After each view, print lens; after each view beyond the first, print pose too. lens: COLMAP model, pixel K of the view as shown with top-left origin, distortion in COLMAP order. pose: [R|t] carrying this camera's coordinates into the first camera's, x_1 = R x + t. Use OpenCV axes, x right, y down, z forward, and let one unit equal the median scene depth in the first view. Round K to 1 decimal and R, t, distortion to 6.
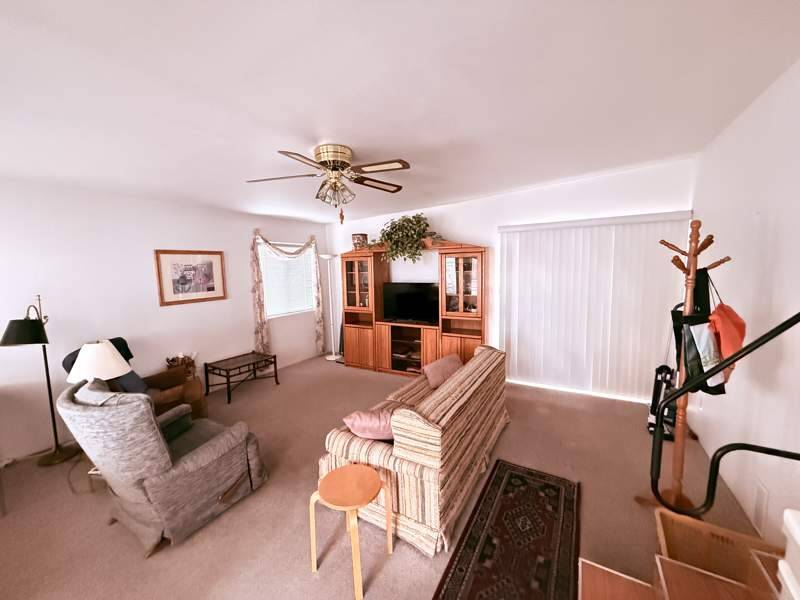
lens RADIAL K [[319.9, 0, 397.9], [0, 319.9, 300.6], [0, 0, 1]] dist [-0.000642, 0.000375]
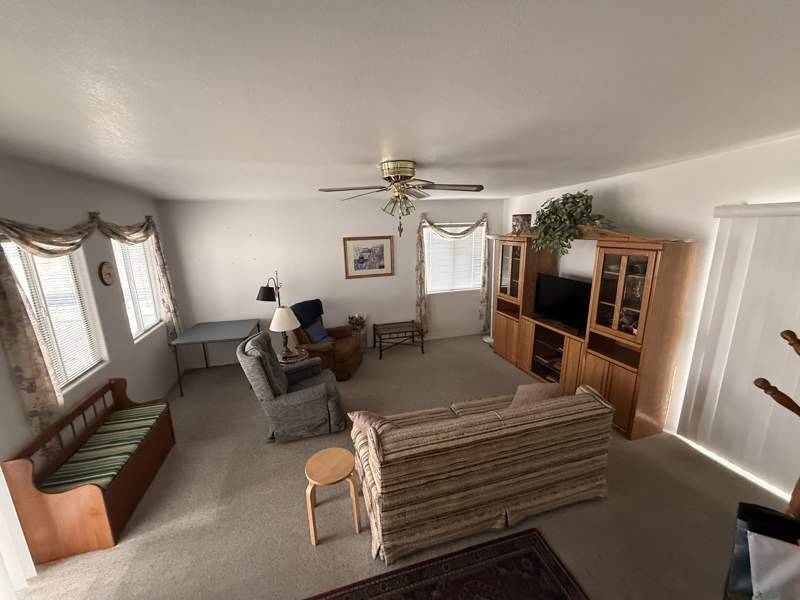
lens RADIAL K [[319.9, 0, 394.5], [0, 319.9, 300.0], [0, 0, 1]] dist [-0.000642, 0.000375]
pose [[0.717835, 0.160279, -0.677513, 0.308356], [-0.062814, 0.984081, 0.166251, -0.115866], [0.693374, -0.076783, 0.716475, 0.123198]]
